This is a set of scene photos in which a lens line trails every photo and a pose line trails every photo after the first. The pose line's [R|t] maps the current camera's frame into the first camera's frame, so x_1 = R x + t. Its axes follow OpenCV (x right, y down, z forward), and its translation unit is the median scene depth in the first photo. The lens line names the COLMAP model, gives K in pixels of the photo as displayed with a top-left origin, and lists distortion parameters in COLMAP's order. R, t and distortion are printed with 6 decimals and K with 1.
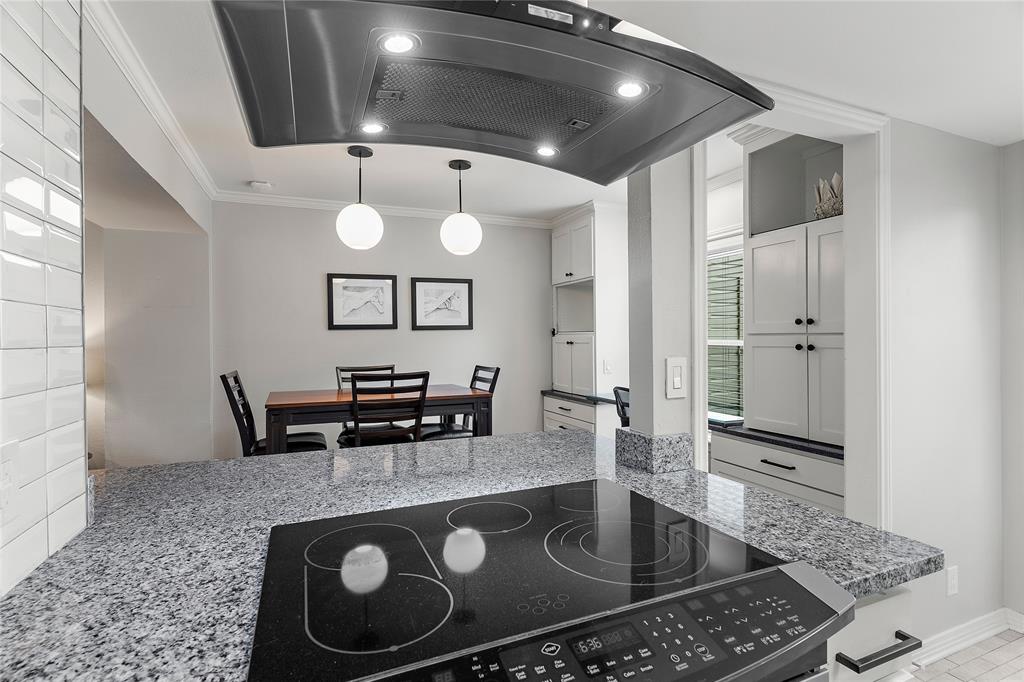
lens RADIAL K [[491.6, 0, 510.3], [0, 491.6, 340.9], [0, 0, 1]] dist [0.002433, -0.000859]
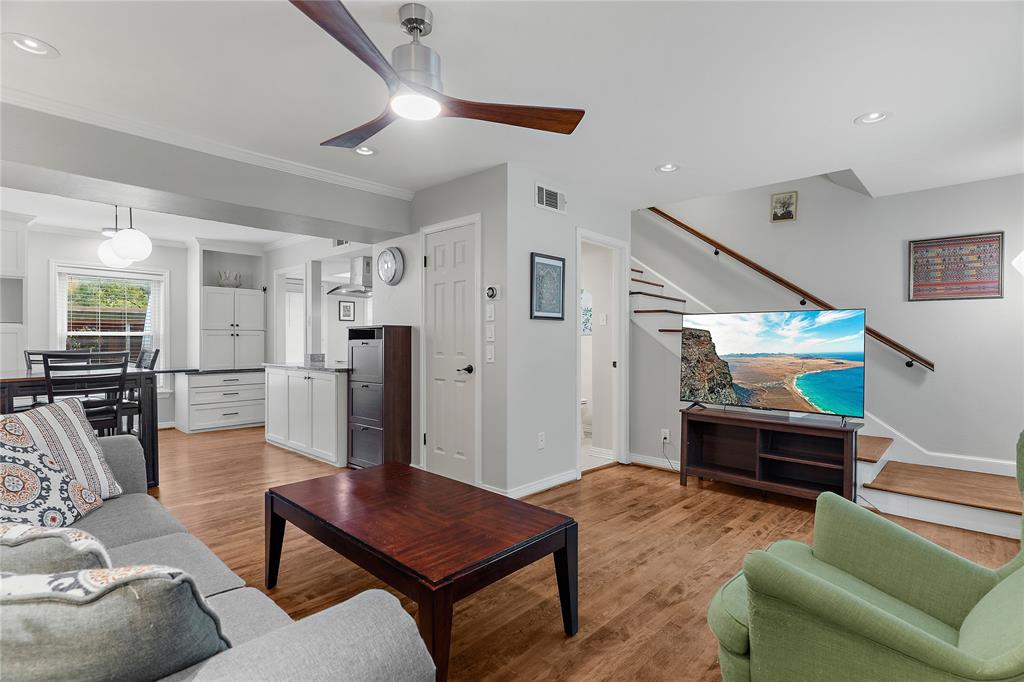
lens RADIAL K [[491.6, 0, 509.3], [0, 491.6, 340.1], [0, 0, 1]] dist [0.002433, -0.000859]
pose [[-0.407792, 0.005236, 0.913060, -1.381451], [0.006256, 0.999976, -0.002941, 0.032245], [-0.913054, 0.004513, -0.407815, 0.411407]]
